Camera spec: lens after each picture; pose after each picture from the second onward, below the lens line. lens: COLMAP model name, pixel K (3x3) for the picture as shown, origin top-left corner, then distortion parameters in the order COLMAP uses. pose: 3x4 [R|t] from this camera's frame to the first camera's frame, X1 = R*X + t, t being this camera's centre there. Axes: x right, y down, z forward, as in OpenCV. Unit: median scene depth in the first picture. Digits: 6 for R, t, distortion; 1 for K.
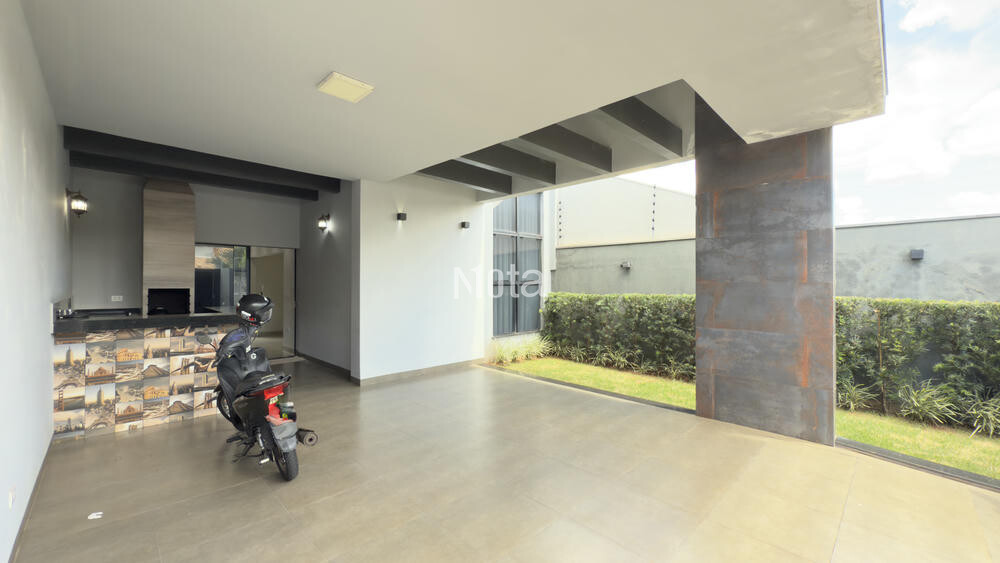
lens RADIAL K [[398.5, 0, 499.3], [0, 398.5, 283.8], [0, 0, 1]] dist [0.000548, 0.000010]
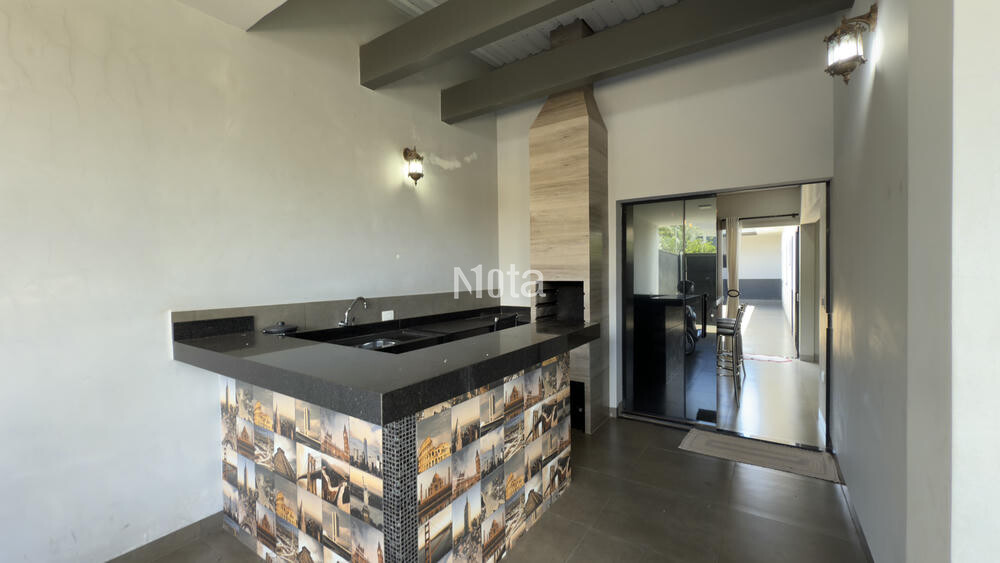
lens RADIAL K [[398.5, 0, 499.3], [0, 398.5, 280.9], [0, 0, 1]] dist [0.000548, 0.000010]
pose [[0.190826, 0.015992, -0.981494, -0.338471], [0.017513, 0.999653, 0.019693, -0.002707], [0.981468, -0.020947, 0.190480, 1.118158]]
